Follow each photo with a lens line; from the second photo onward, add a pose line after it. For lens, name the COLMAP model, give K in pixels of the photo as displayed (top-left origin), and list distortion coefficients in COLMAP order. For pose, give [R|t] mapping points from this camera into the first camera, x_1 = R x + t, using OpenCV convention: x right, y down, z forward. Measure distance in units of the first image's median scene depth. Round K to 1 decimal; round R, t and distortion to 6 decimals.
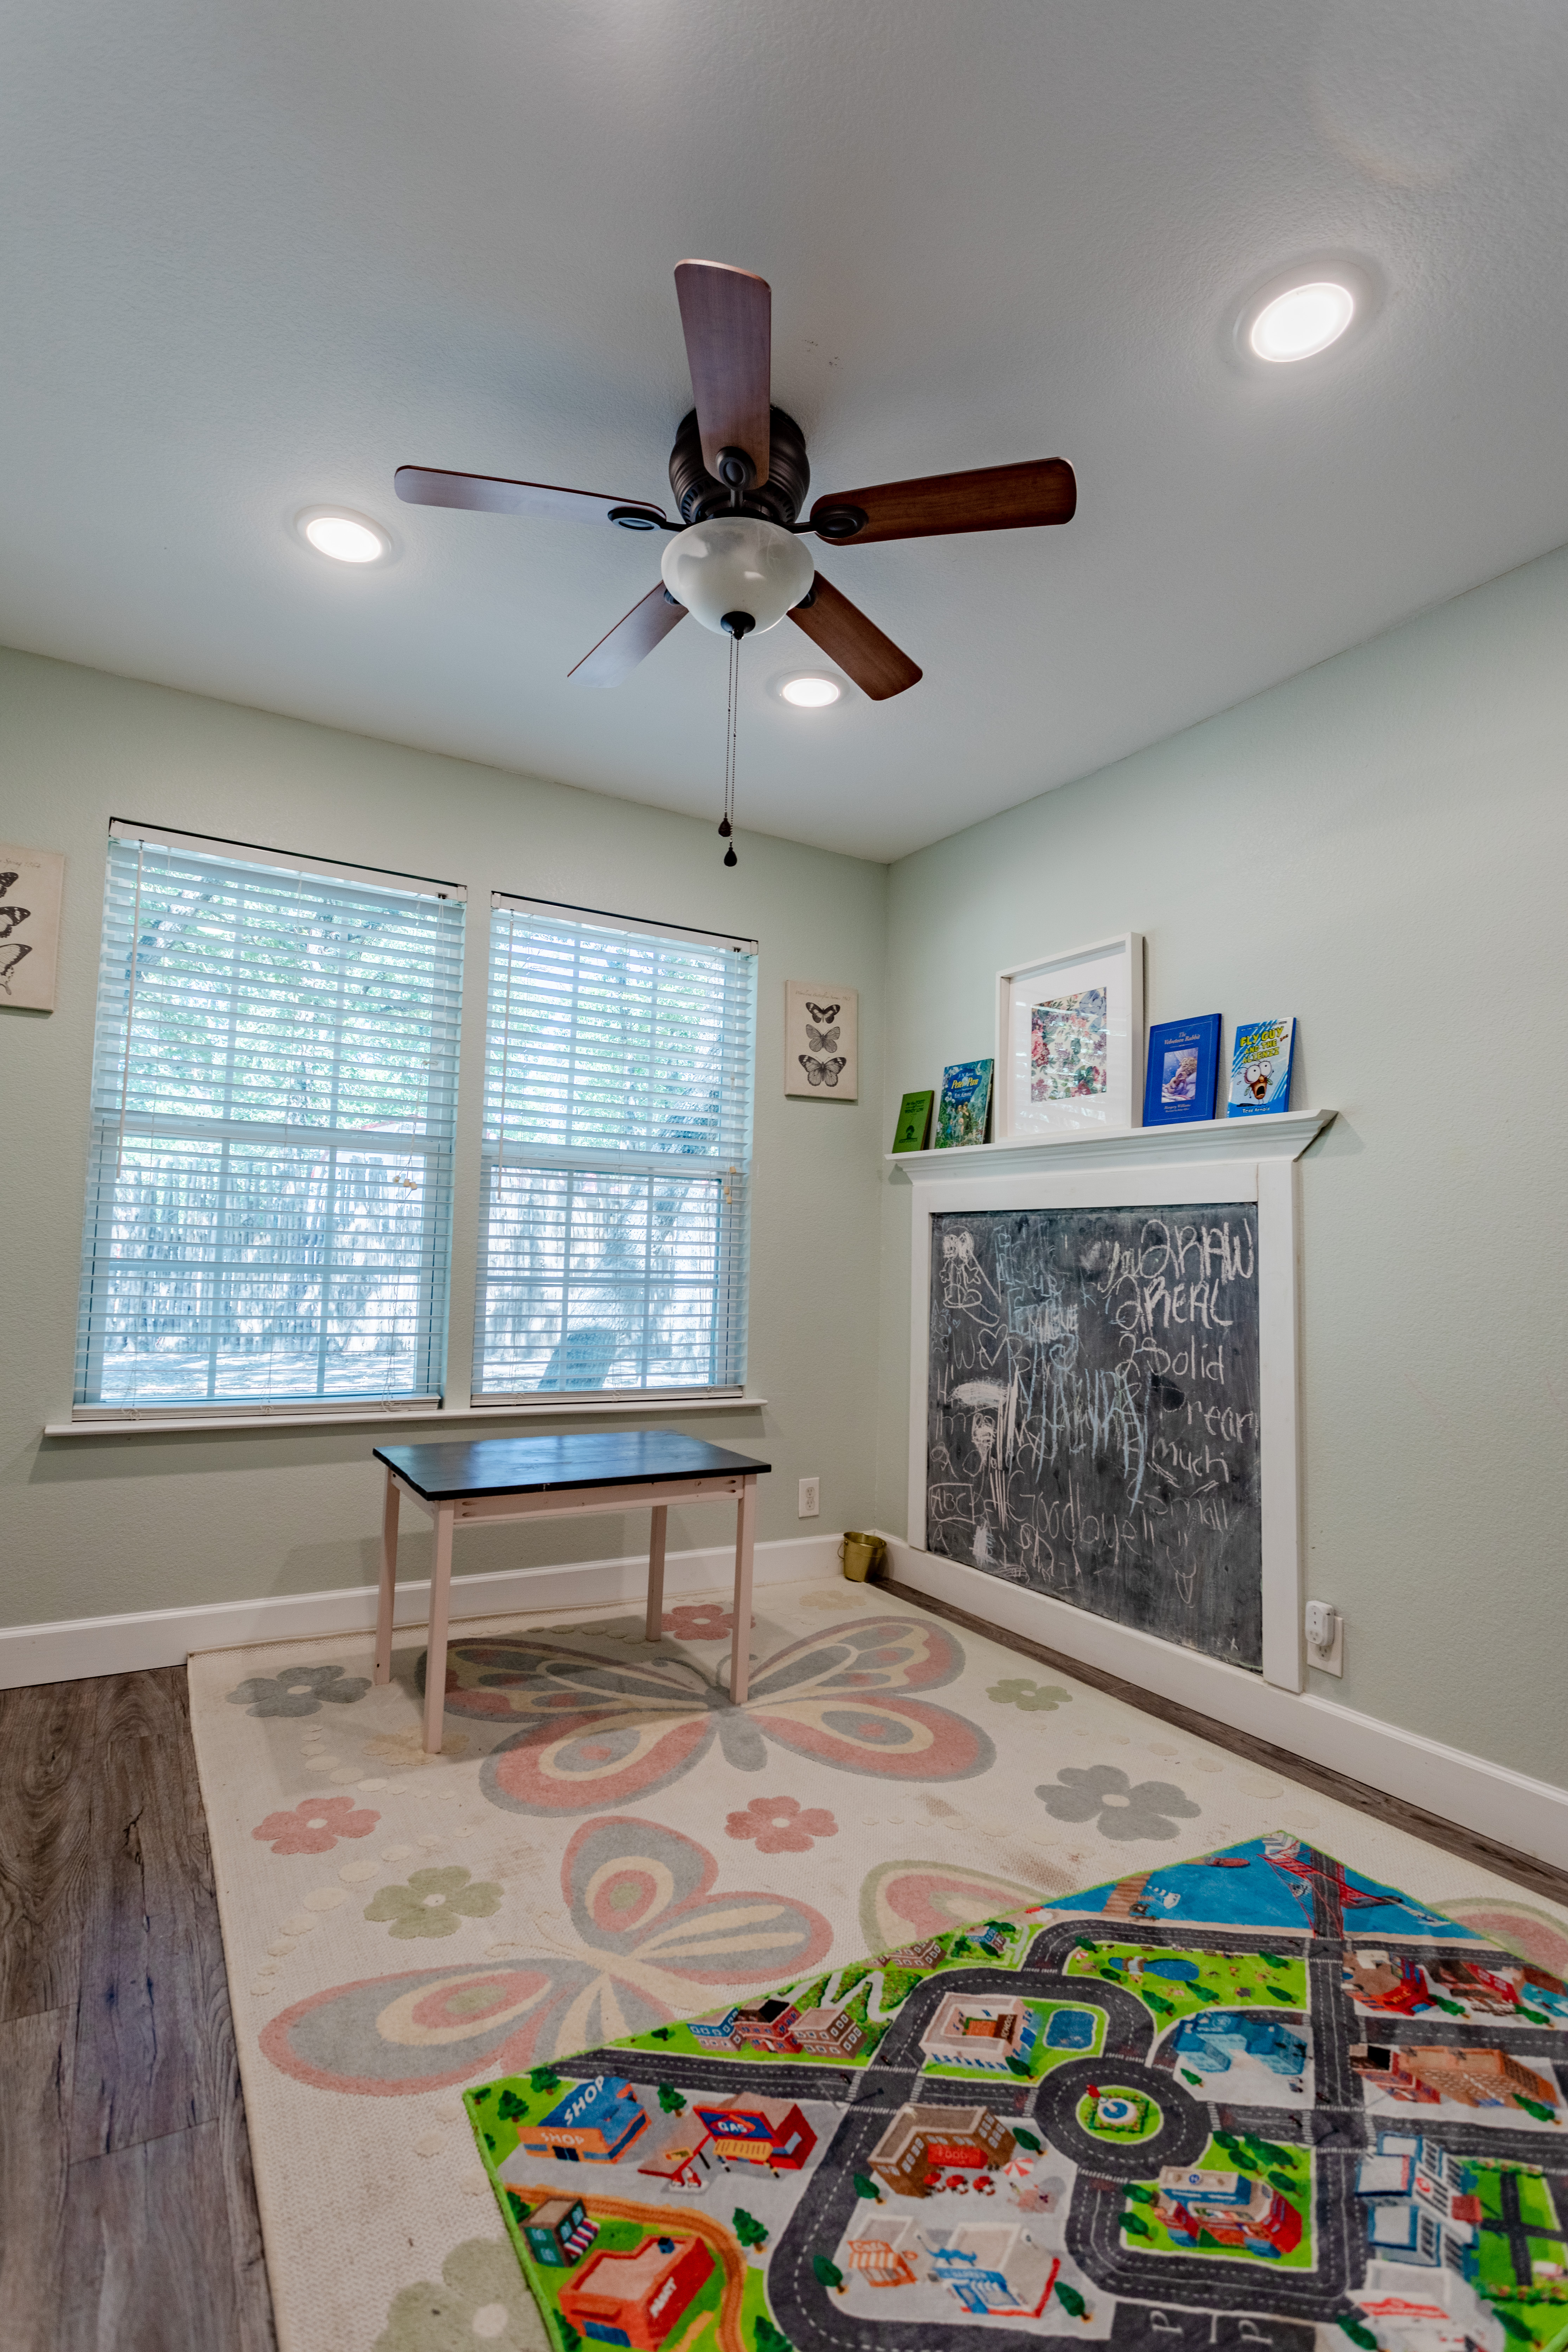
lens RADIAL K [[1165.0, 0, 761.8], [0, 1165.0, 1167.9], [0, 0, 1]] dist [-0.019533, 0.005949]
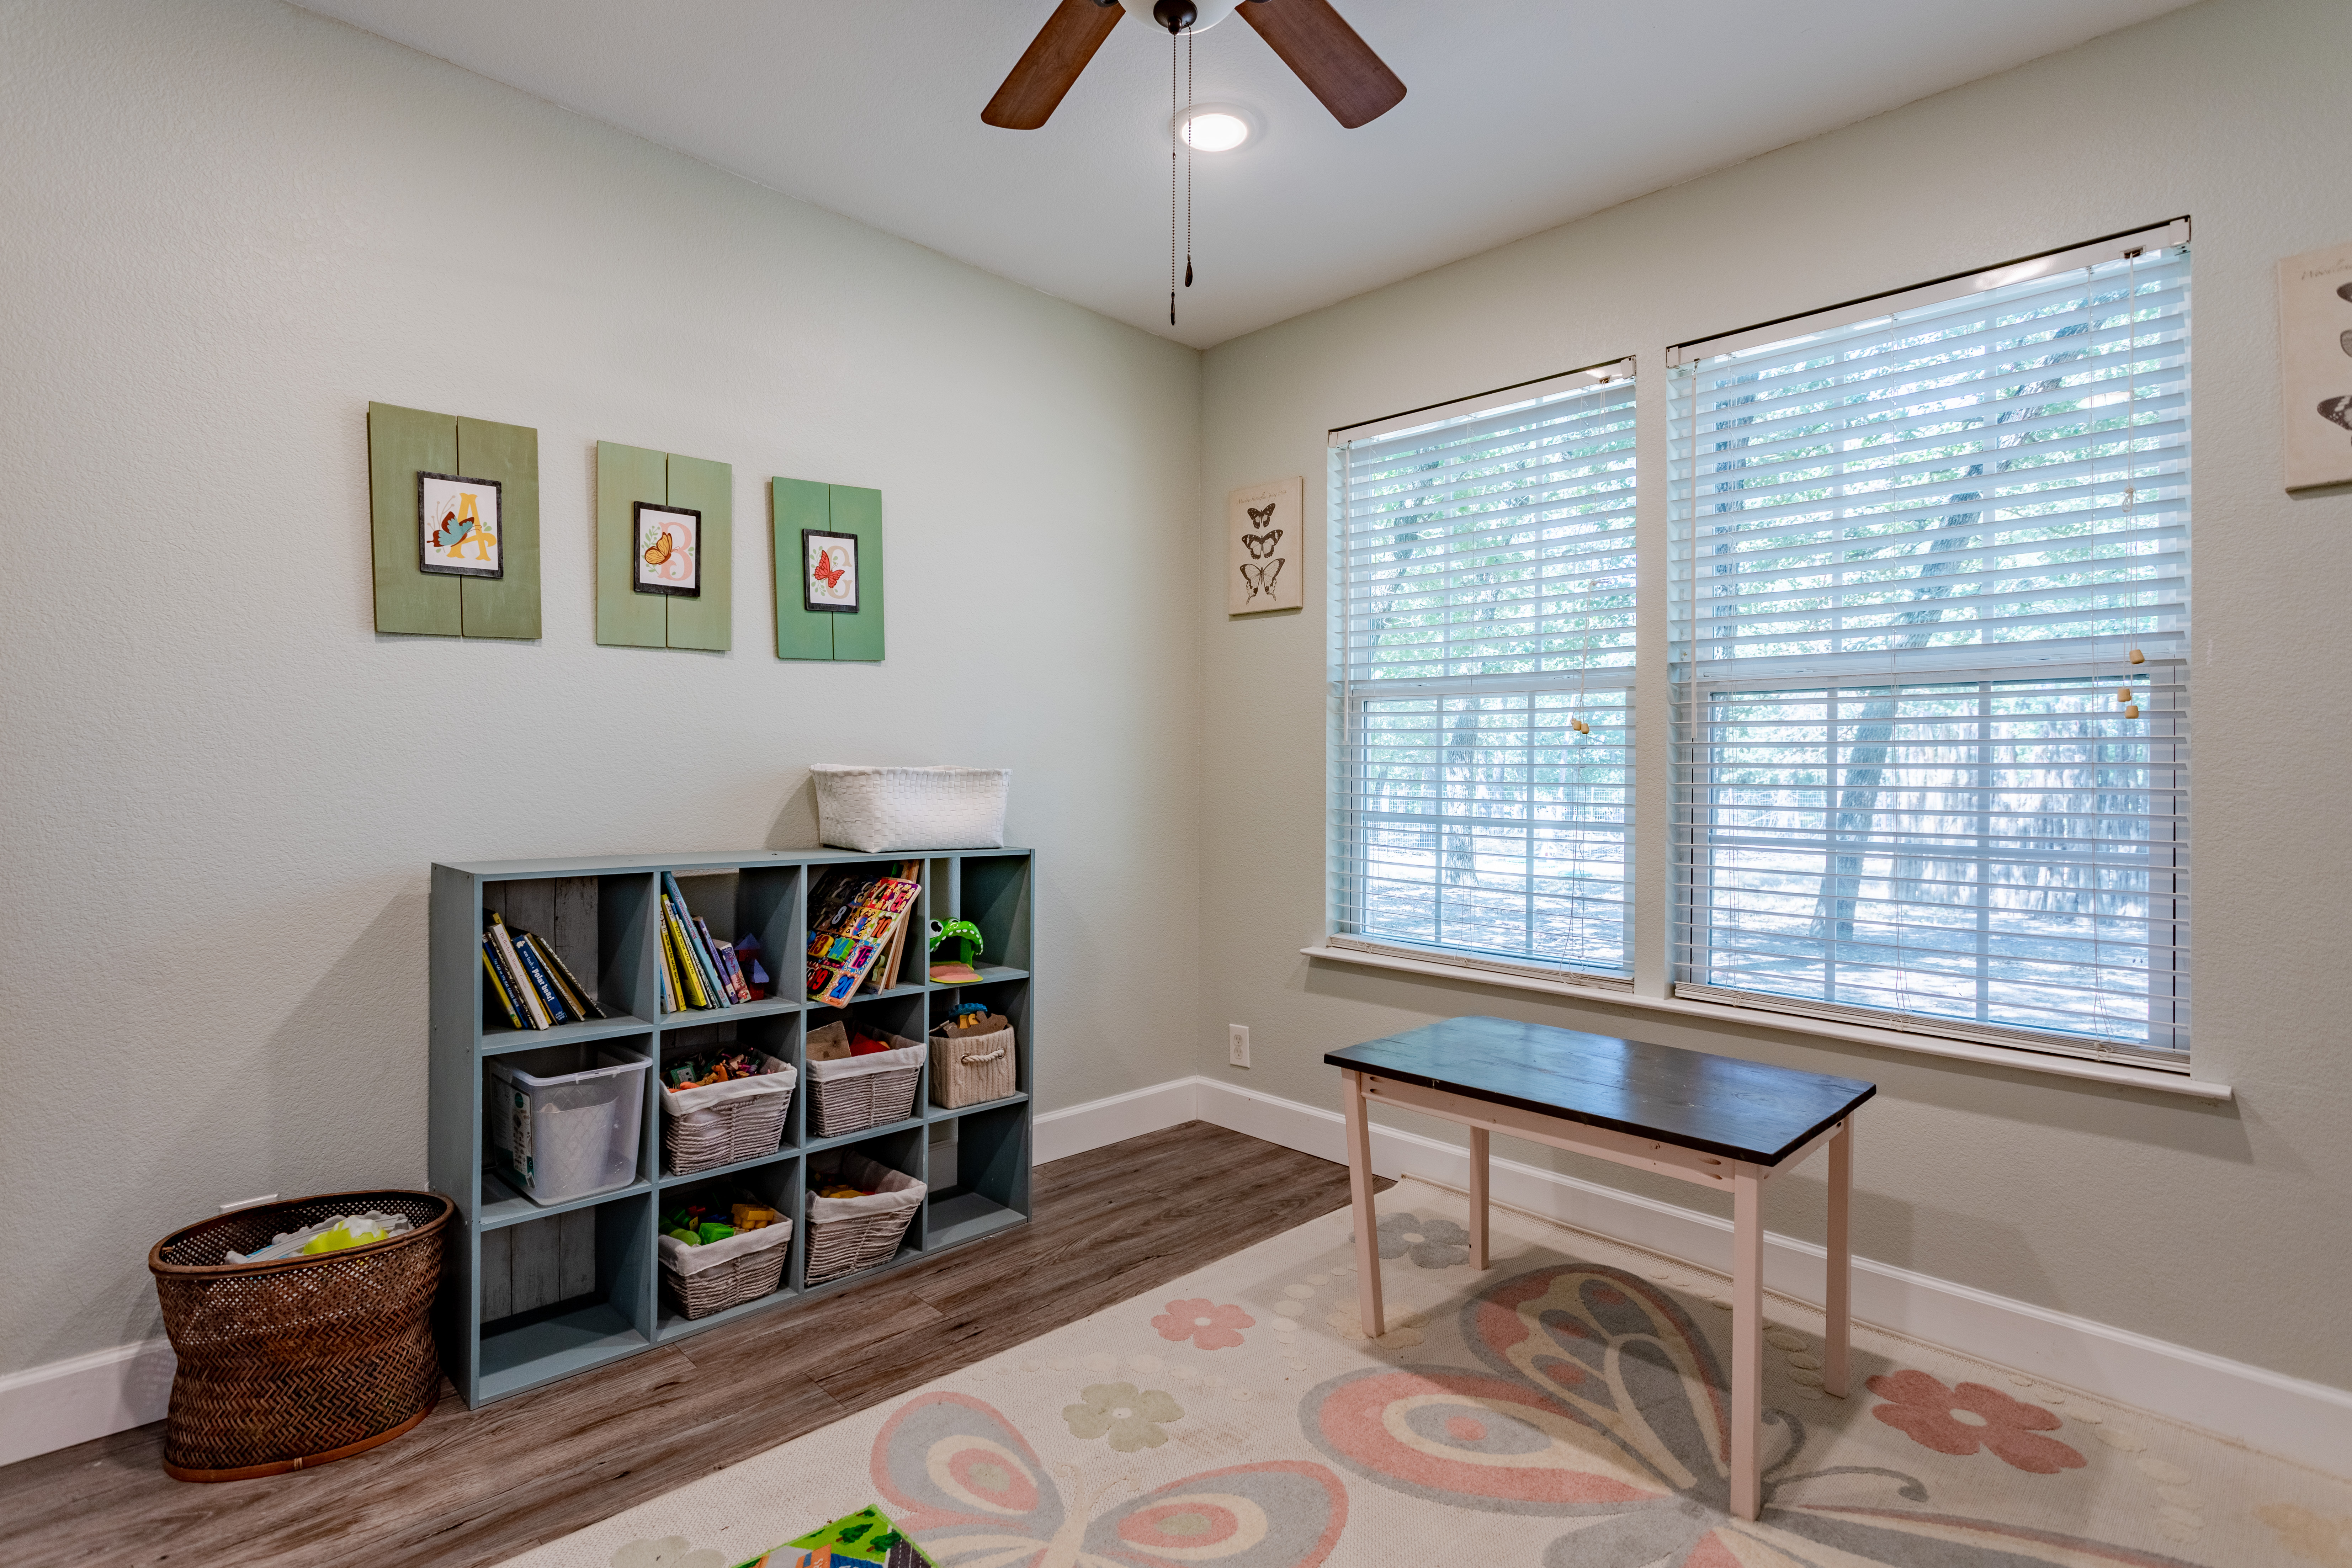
lens RADIAL K [[1165.0, 0, 1181.7], [0, 1165.0, 768.9], [0, 0, 1]] dist [-0.019533, 0.005949]
pose [[0.219914, -0.029002, -0.975088, 0.533162], [0.066830, 0.997658, -0.014601, 0.042804], [0.973227, -0.061954, 0.221337, 0.581823]]
